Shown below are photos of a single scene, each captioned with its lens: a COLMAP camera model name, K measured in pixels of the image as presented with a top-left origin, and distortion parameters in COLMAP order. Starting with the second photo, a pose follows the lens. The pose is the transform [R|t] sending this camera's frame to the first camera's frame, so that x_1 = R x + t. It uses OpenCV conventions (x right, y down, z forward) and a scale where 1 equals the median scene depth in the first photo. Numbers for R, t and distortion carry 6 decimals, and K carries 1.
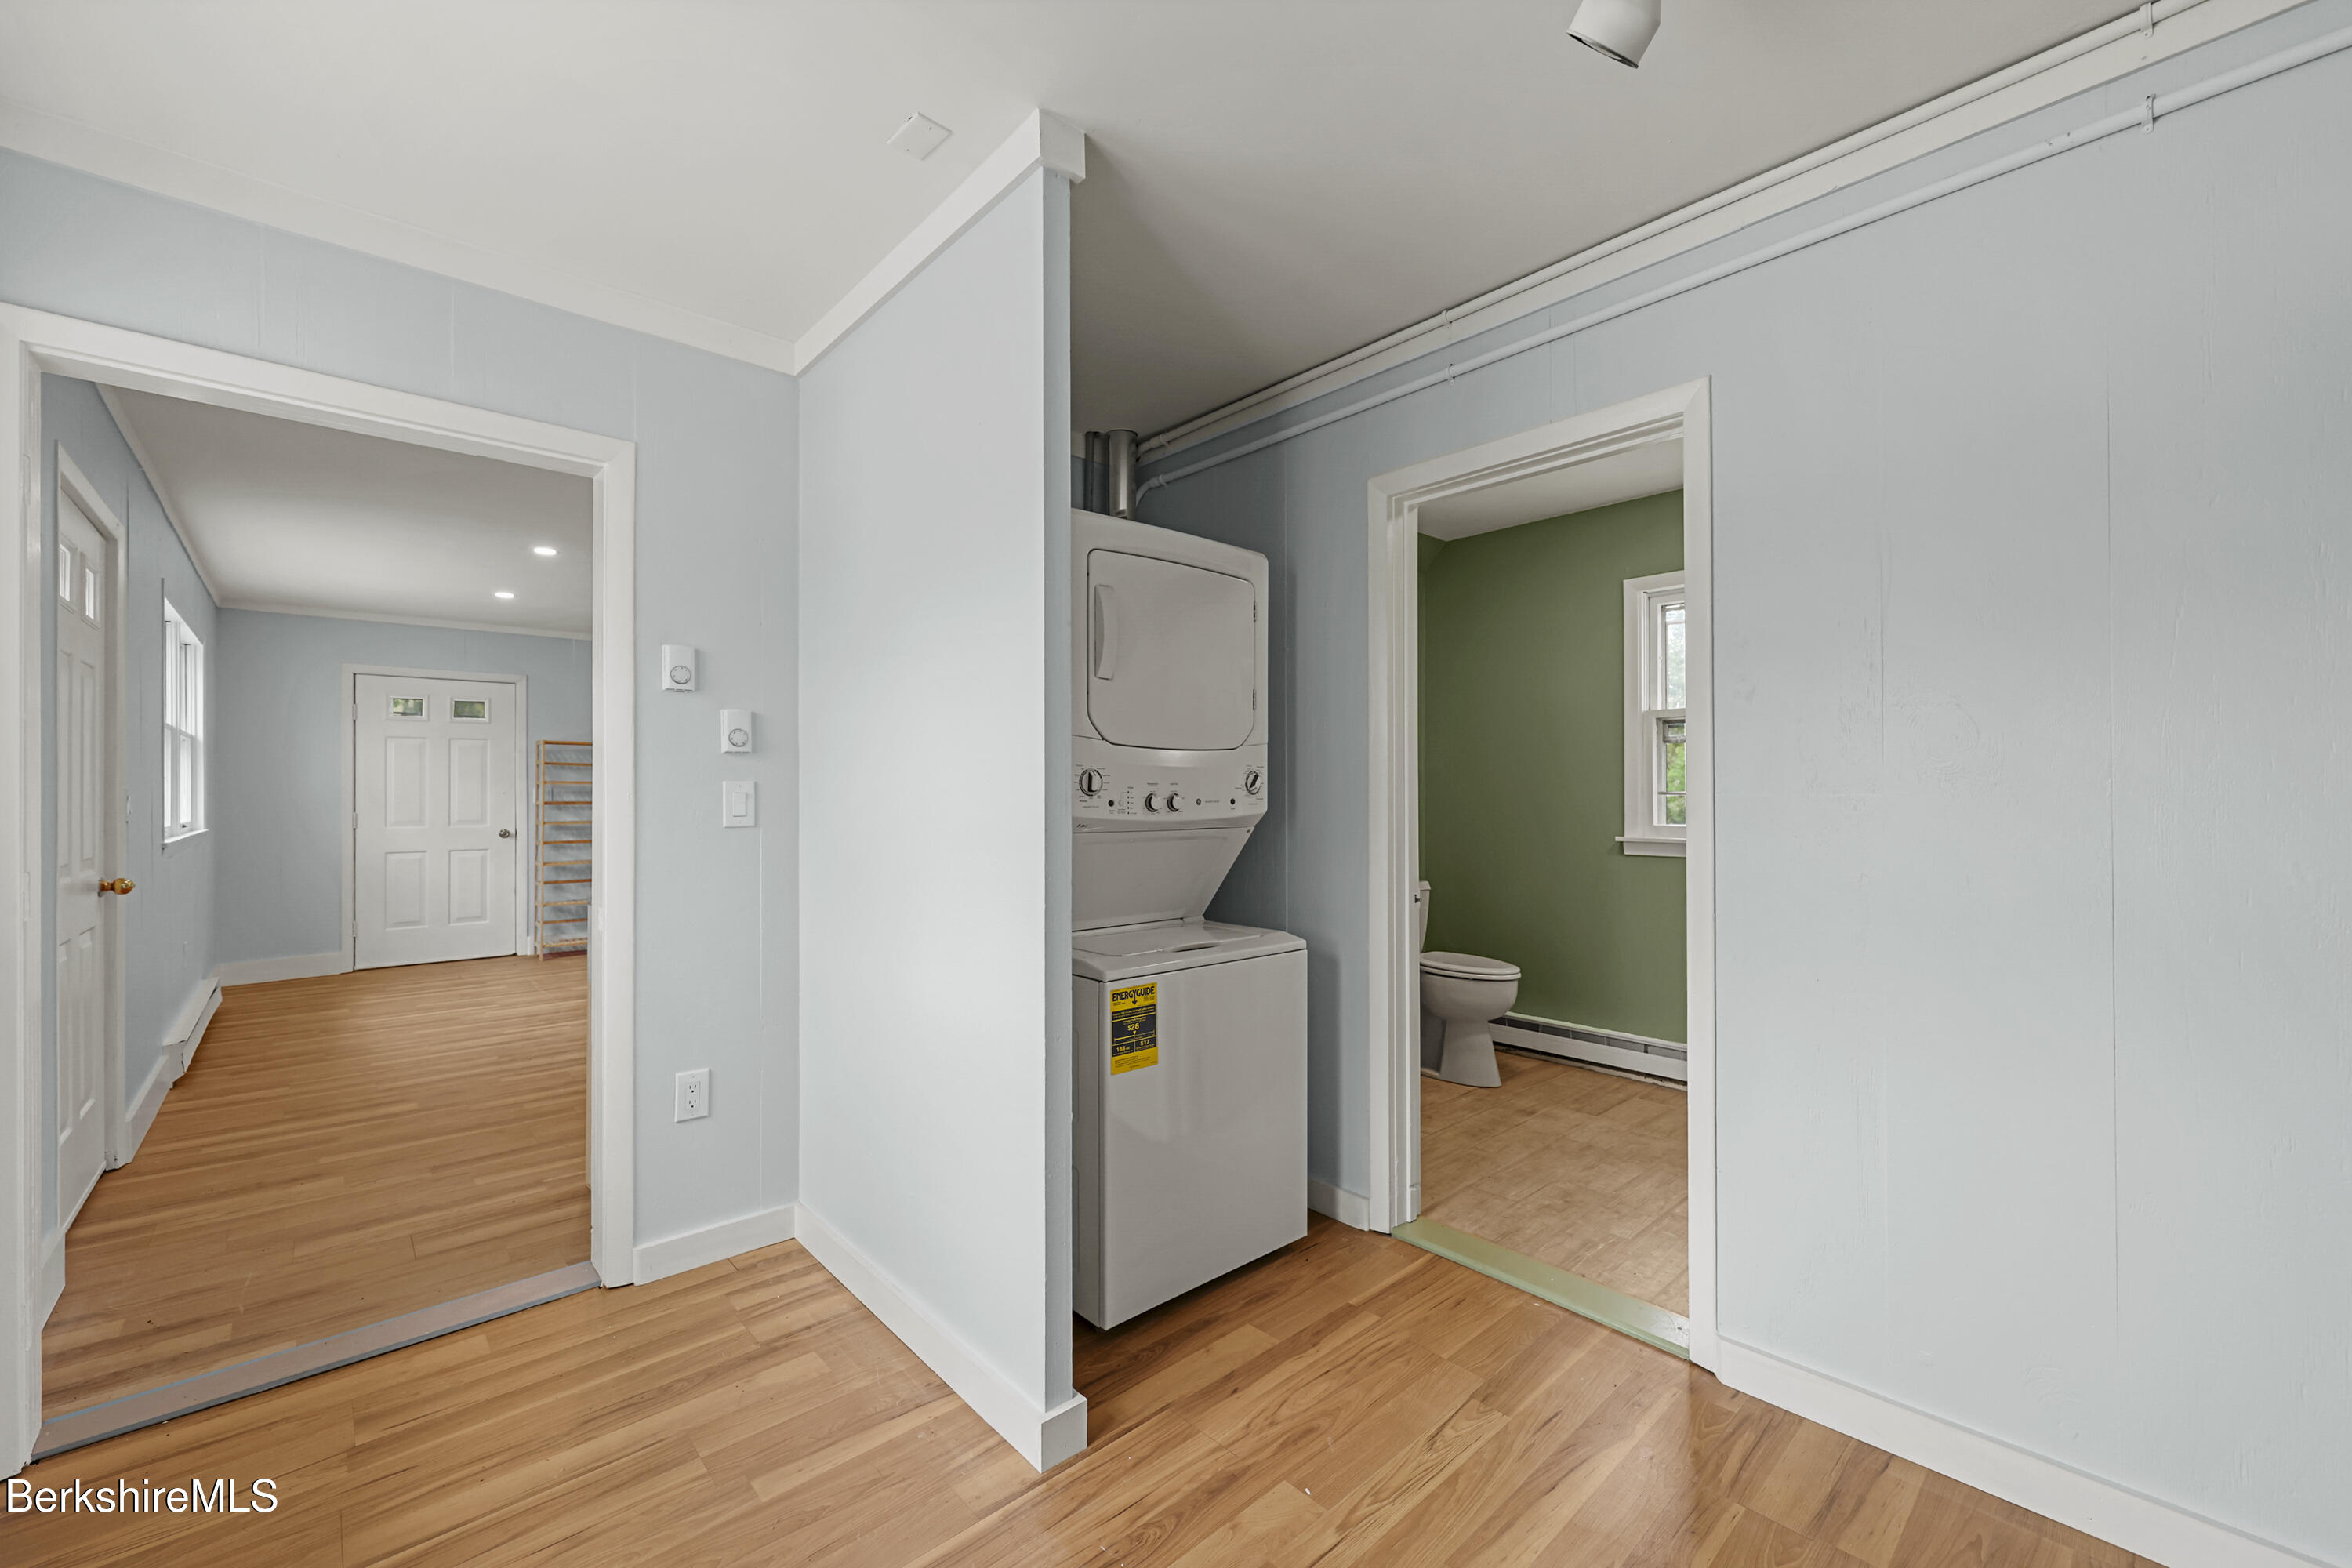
lens RADIAL K [[935.4, 0, 1184.7], [0, 935.4, 779.3], [0, 0, 1]] dist [-0.001450, 0.000065]
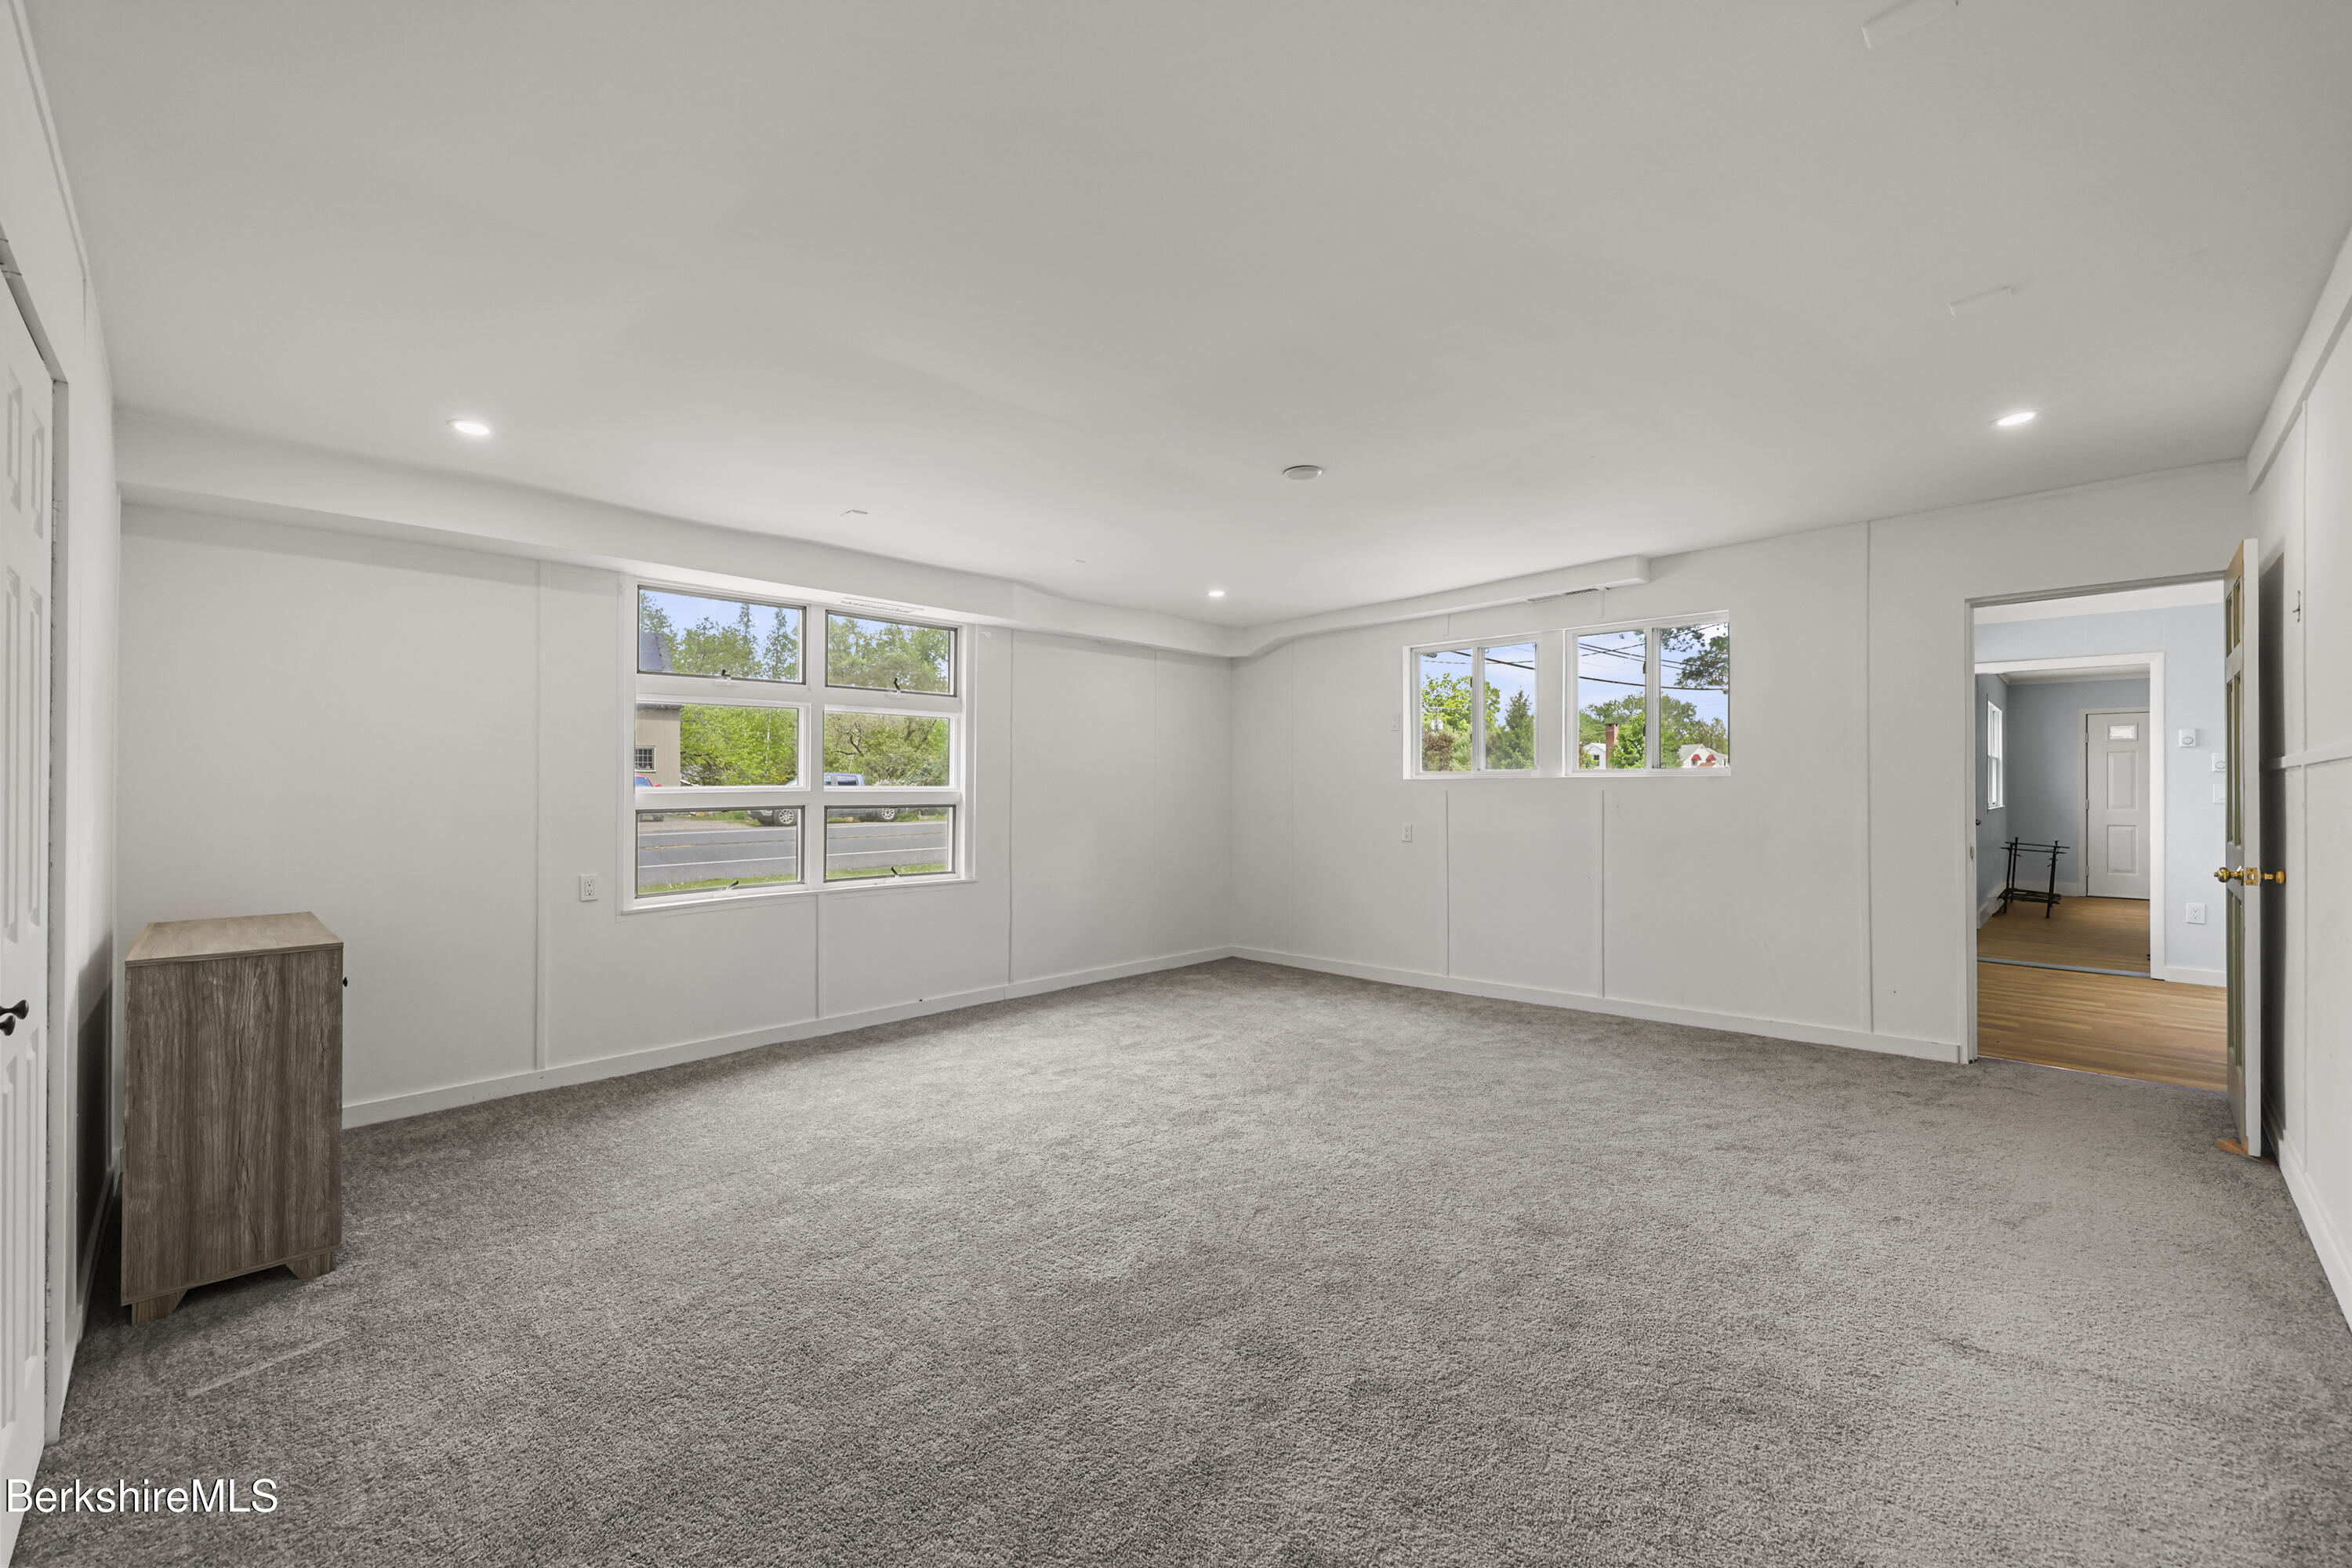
lens RADIAL K [[956.2, 0, 1176.0], [0, 956.2, 784.0], [0, 0, 1]] dist [-0.000194, 0.000119]
pose [[0.055255, 0.005329, -0.998458, 0.812362], [0.004735, 0.999973, 0.005599, -0.010717], [0.998461, -0.005037, 0.055228, -0.799855]]
